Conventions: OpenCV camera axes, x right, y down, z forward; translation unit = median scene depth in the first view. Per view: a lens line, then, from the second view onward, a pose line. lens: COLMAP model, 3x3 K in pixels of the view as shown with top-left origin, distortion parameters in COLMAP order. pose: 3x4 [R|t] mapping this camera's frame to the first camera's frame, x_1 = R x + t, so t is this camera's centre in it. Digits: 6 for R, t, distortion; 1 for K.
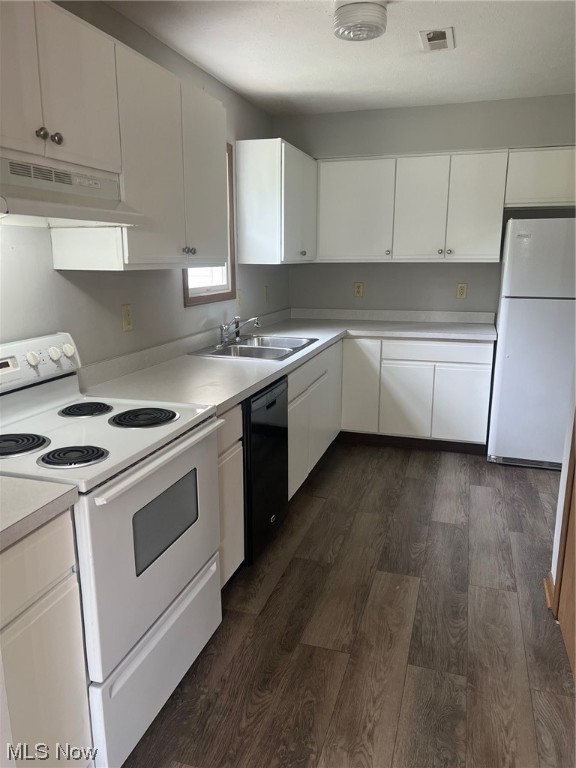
lens RADIAL K [[581.0, 0, 284.4], [0, 581.0, 381.5], [0, 0, 1]] dist [0.044797, -0.010147]
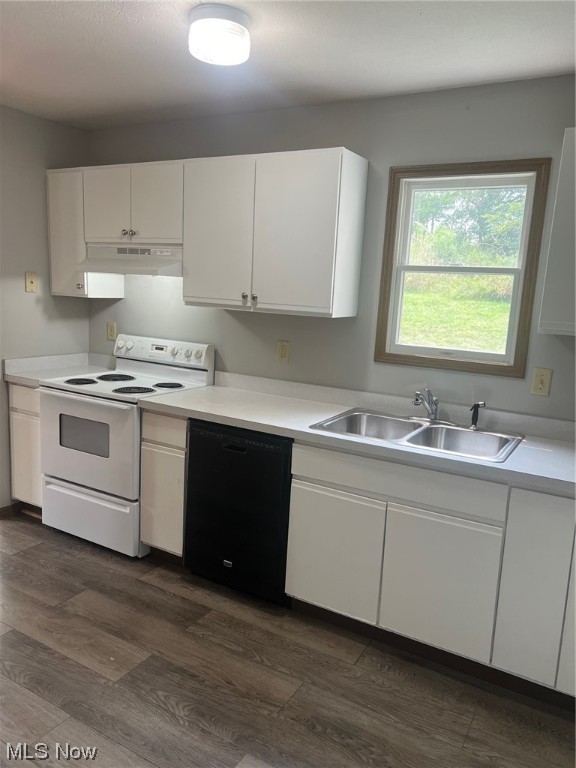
lens RADIAL K [[581.0, 0, 283.2], [0, 581.0, 388.0], [0, 0, 1]] dist [0.044797, -0.010147]
pose [[-0.228971, 0.149633, -0.961864, 1.006574], [-0.258036, 0.943437, 0.208192, -0.319739], [0.938611, 0.295866, -0.177409, 1.369087]]
